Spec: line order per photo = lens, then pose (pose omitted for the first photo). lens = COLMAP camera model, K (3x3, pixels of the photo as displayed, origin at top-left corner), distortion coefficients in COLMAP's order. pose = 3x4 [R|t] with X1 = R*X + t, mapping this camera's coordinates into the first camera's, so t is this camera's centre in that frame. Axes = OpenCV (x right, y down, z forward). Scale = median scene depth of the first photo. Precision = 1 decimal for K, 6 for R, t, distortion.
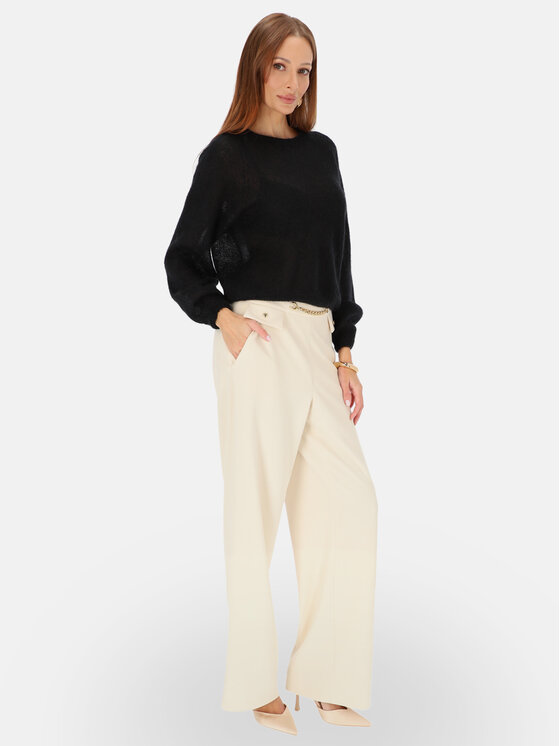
lens RADIAL K [[995.5, 0, 280.0], [0, 995.5, 373.0], [0, 0, 1]] dist [0.003718, 0.028520]
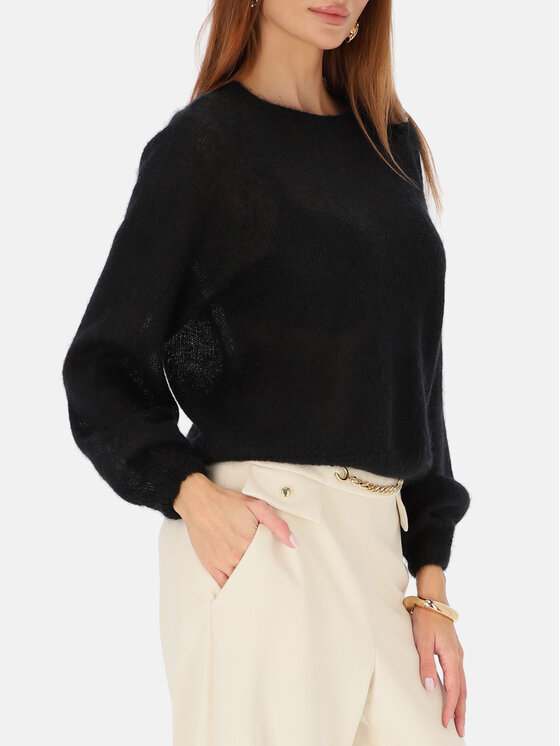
lens RADIAL K [[995.5, 0, 280.0], [0, 995.5, 373.0], [0, 0, 1]] dist [0.003718, 0.028520]
pose [[0.999596, -0.015209, 0.024012, -0.028127], [0.020514, 0.970779, -0.239096, -0.001281], [-0.019674, 0.239492, 0.970699, 0.551759]]
